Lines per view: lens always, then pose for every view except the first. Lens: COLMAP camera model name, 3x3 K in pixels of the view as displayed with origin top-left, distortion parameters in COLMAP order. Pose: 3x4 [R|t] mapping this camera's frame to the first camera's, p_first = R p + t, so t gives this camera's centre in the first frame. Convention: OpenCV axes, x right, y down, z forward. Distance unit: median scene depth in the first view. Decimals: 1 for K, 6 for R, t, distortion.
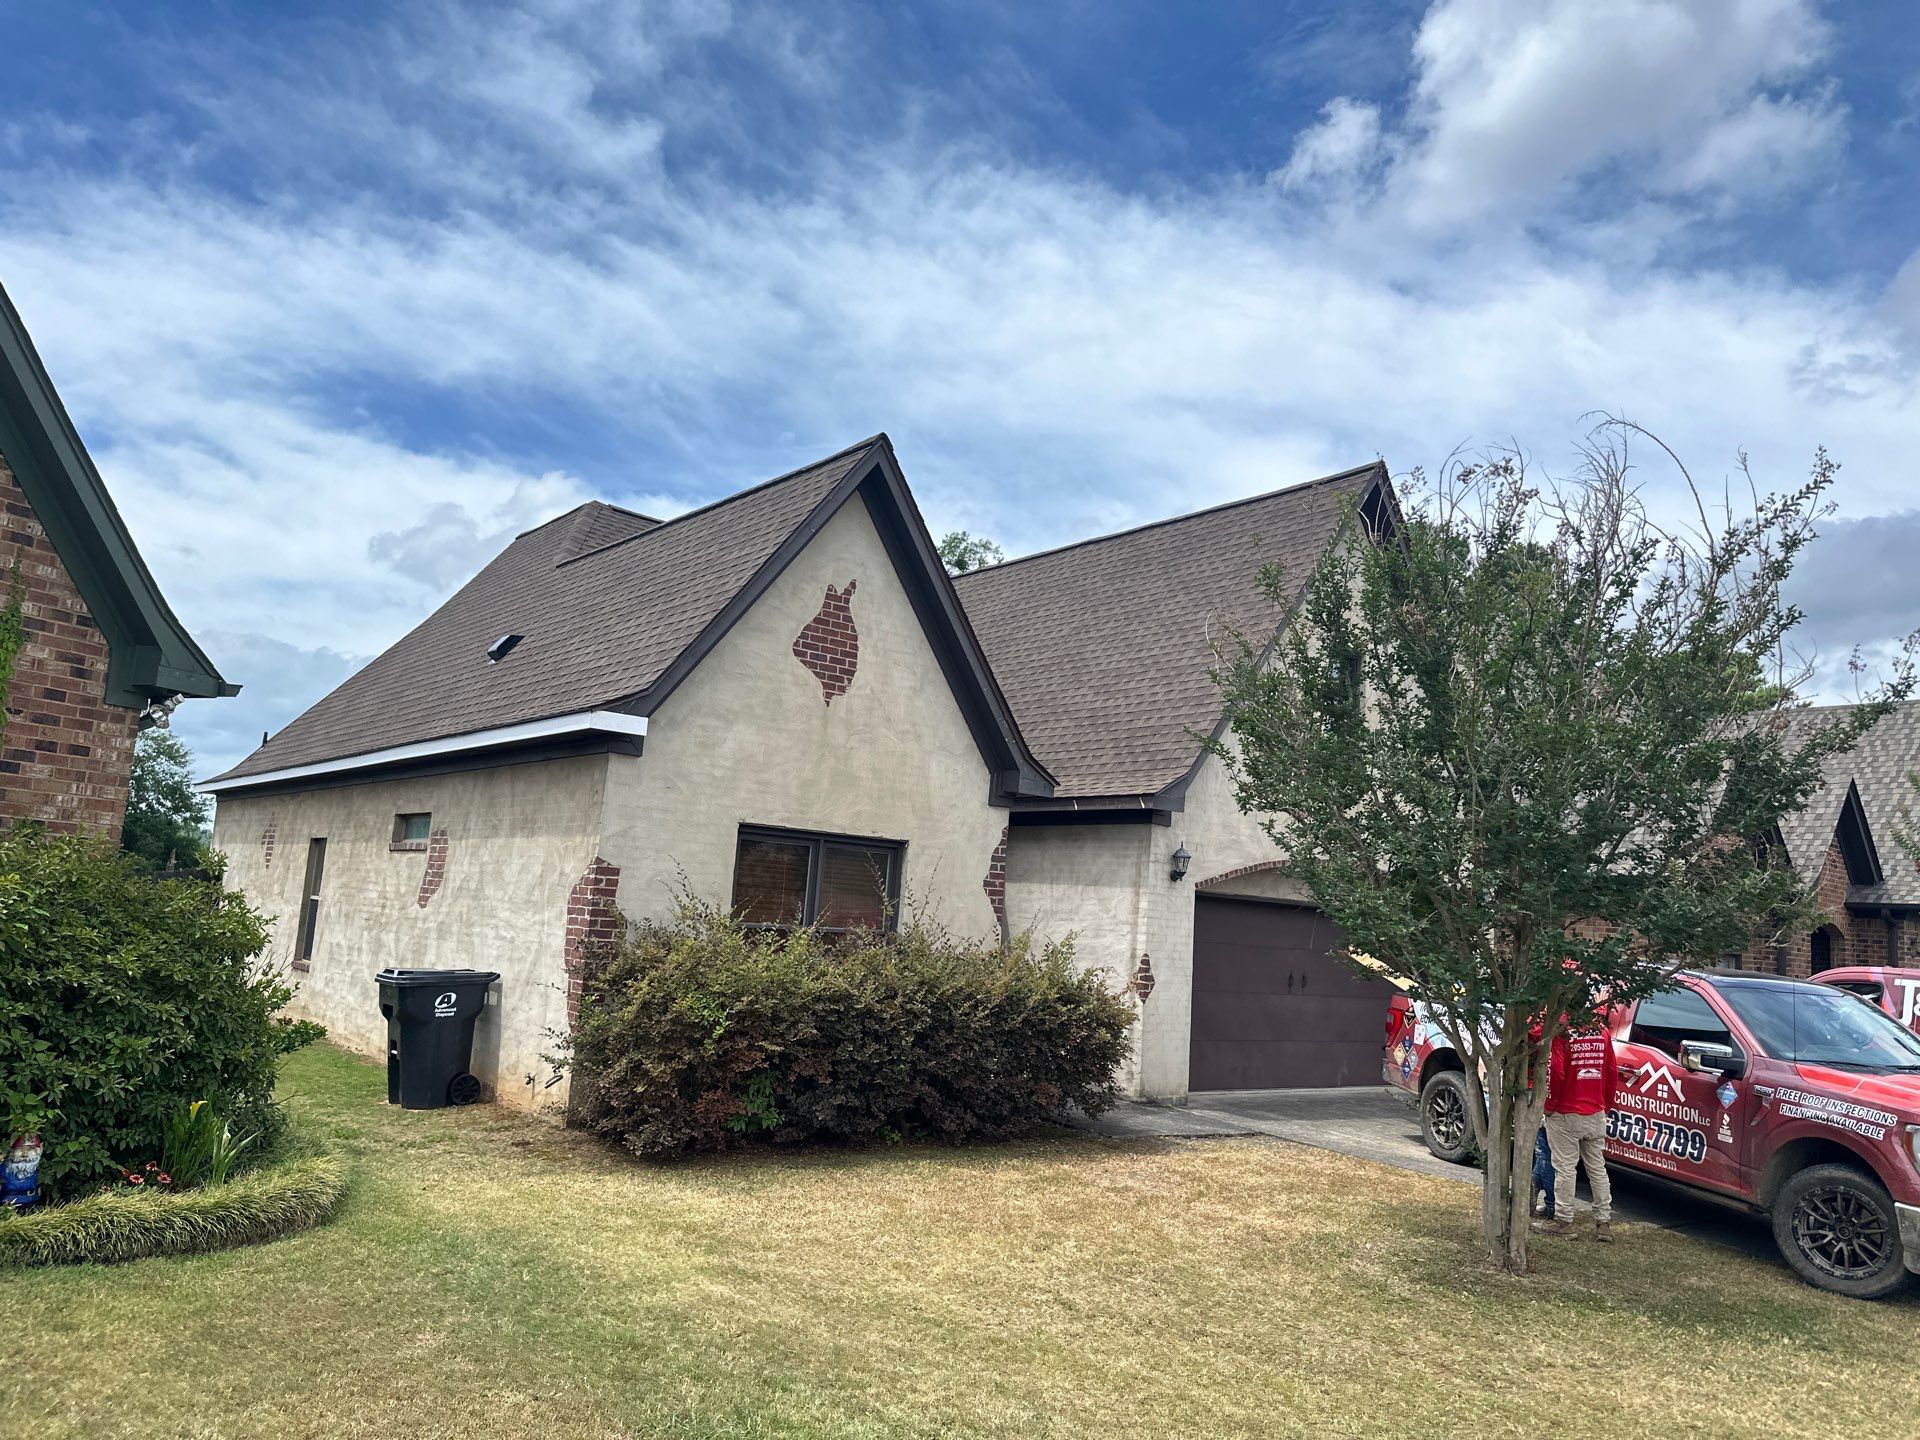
lens RADIAL K [[1427.0, 0, 996.7], [0, 1427.0, 704.0], [0, 0, 1]] dist [0.073991, -0.065945]
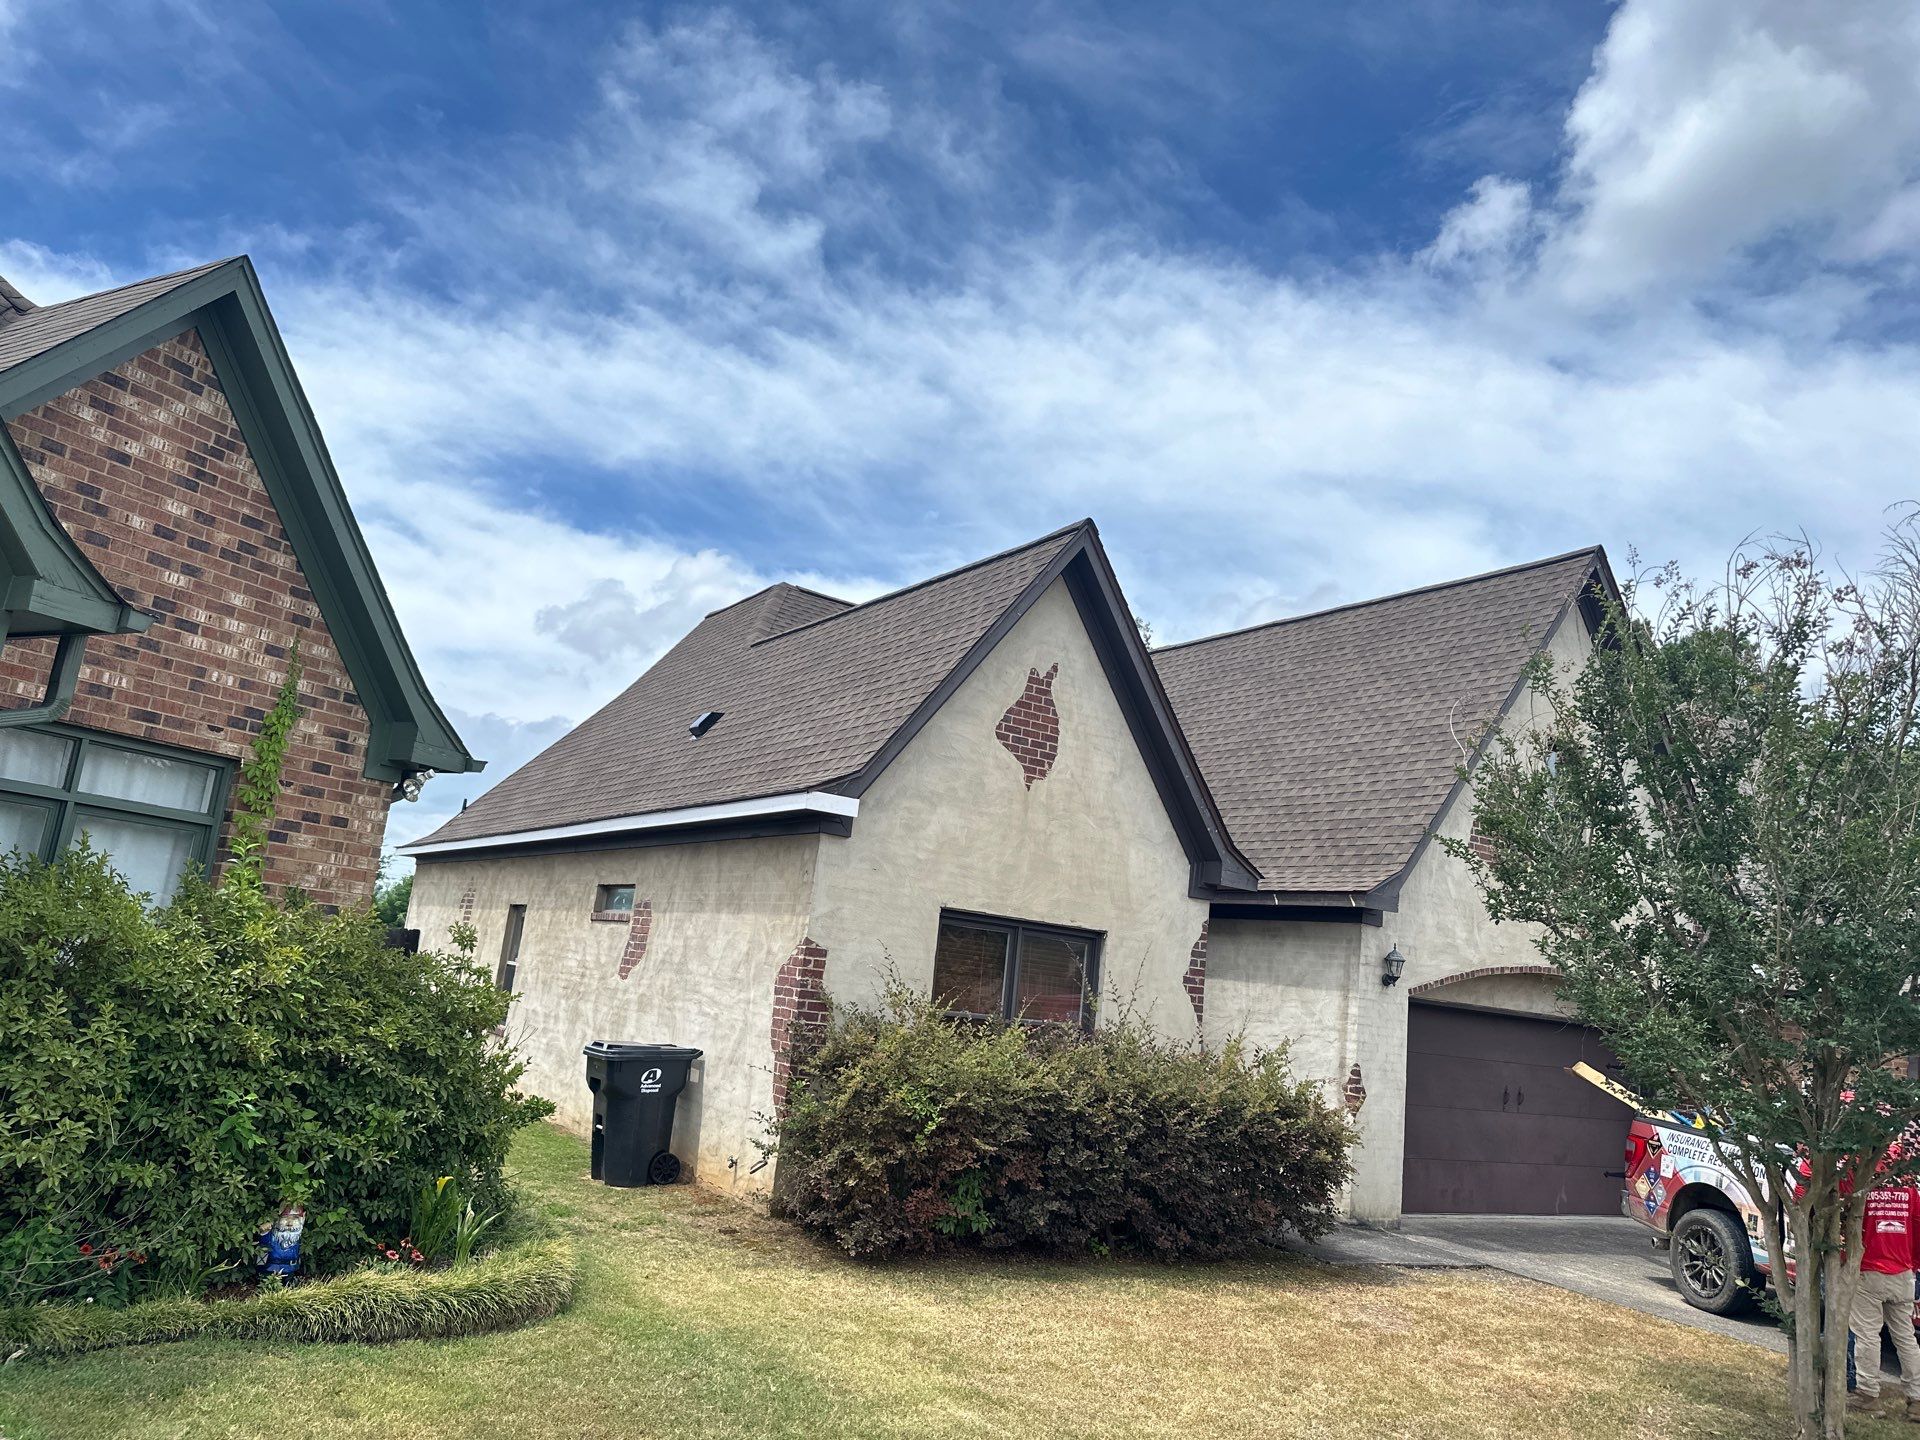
lens RADIAL K [[1427.0, 0, 967.4], [0, 1427.0, 679.8], [0, 0, 1]] dist [0.073991, -0.065945]
pose [[0.993034, 0.014074, -0.116987, -0.046551], [-0.022187, 0.997415, -0.068339, -0.006588], [0.115723, 0.070458, 0.990779, 0.011786]]
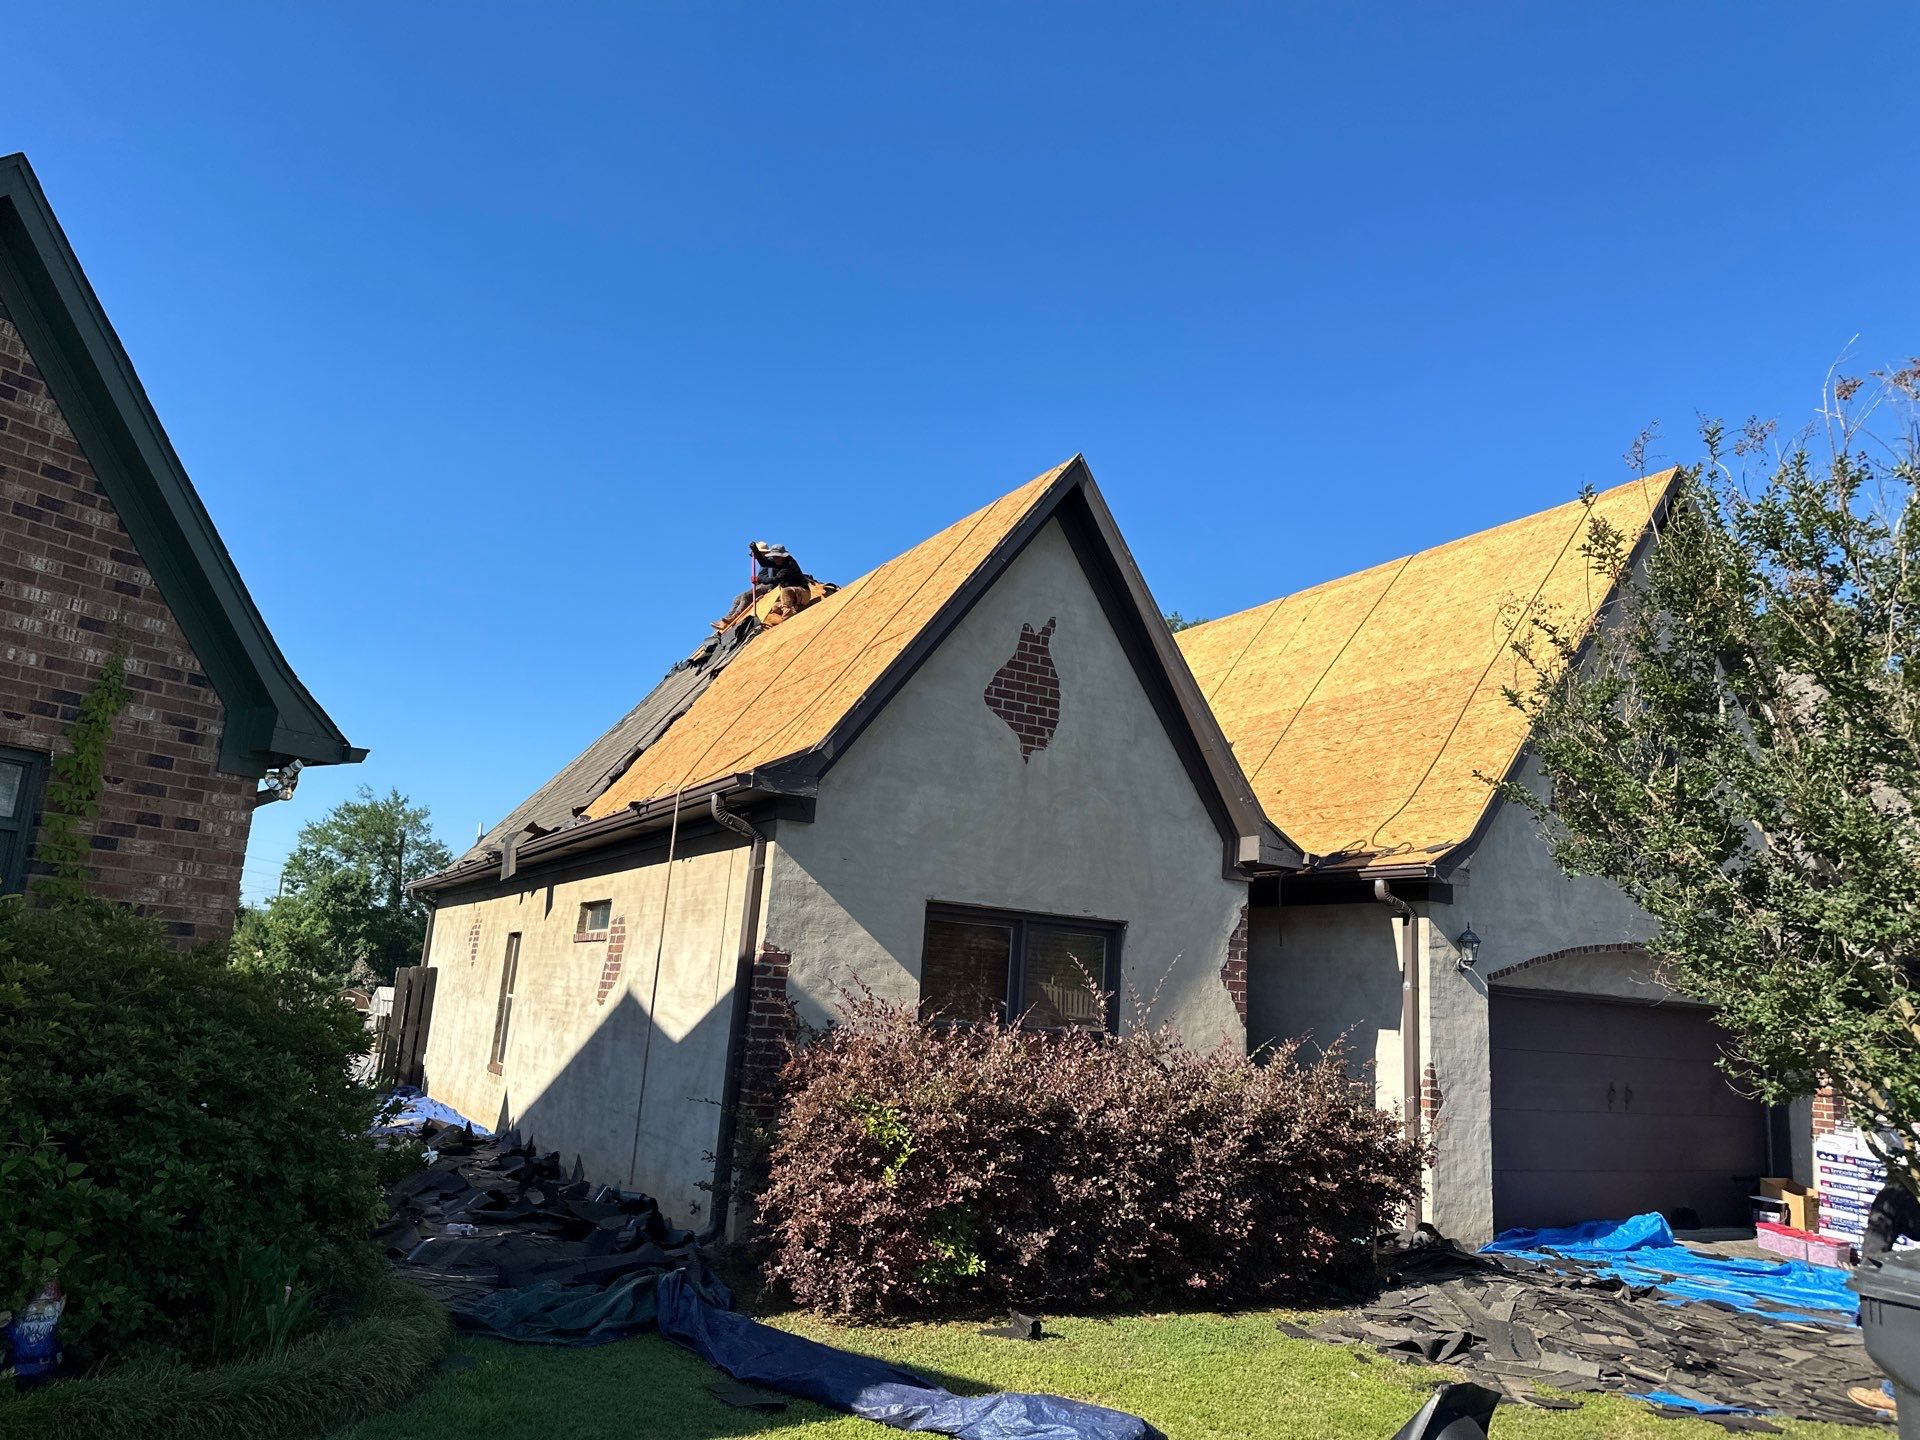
lens RADIAL K [[1427.0, 0, 982.2], [0, 1427.0, 679.2], [0, 0, 1]] dist [0.073991, -0.065945]
pose [[0.985121, -0.041707, -0.166726, 0.000271], [0.027331, 0.995780, -0.087608, 0.025971], [0.169677, 0.081747, 0.982103, 0.151975]]
